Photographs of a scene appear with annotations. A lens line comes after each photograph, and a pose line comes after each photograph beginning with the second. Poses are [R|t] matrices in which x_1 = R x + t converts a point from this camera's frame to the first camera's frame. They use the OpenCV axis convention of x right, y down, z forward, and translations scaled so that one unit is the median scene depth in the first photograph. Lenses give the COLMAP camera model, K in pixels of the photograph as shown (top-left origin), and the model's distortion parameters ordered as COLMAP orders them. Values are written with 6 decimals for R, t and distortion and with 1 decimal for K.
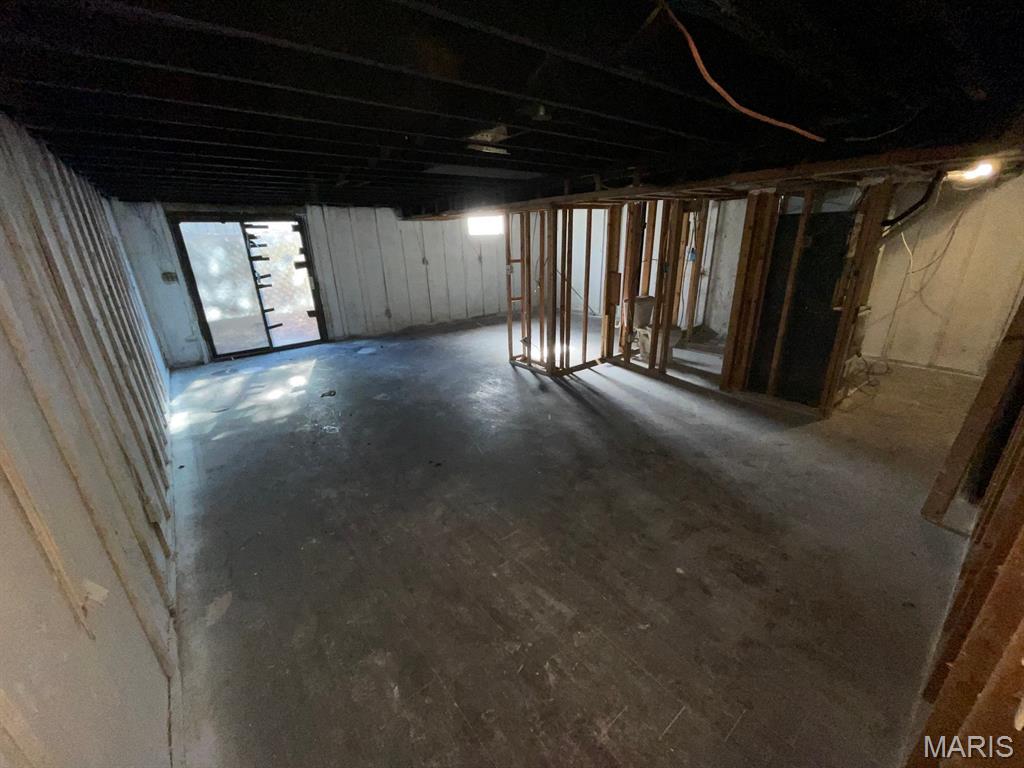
lens RADIAL K [[411.2, 0, 510.4], [0, 411.2, 388.9], [0, 0, 1]] dist [-0.007701, 0.003581]
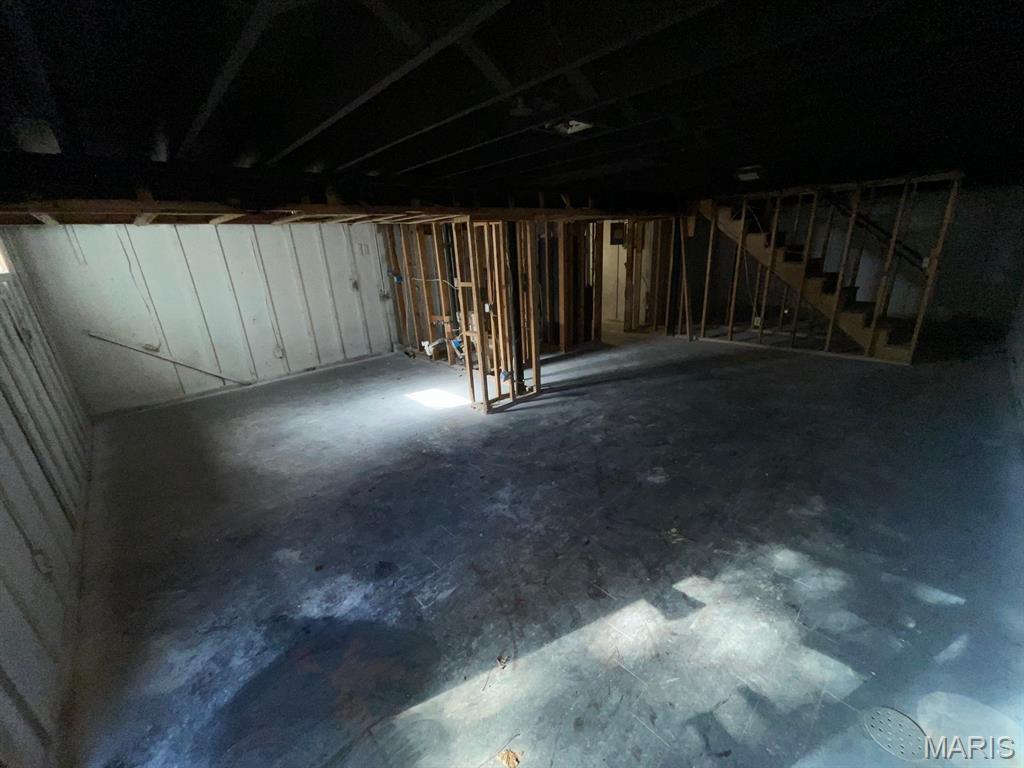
lens RADIAL K [[411.2, 0, 510.4], [0, 411.2, 388.9], [0, 0, 1]] dist [-0.007701, 0.003581]
pose [[-0.072465, -0.296670, 0.952227, -0.956087], [0.408205, 0.862288, 0.299713, -0.424619], [-0.910010, 0.410423, 0.058617, 1.199134]]
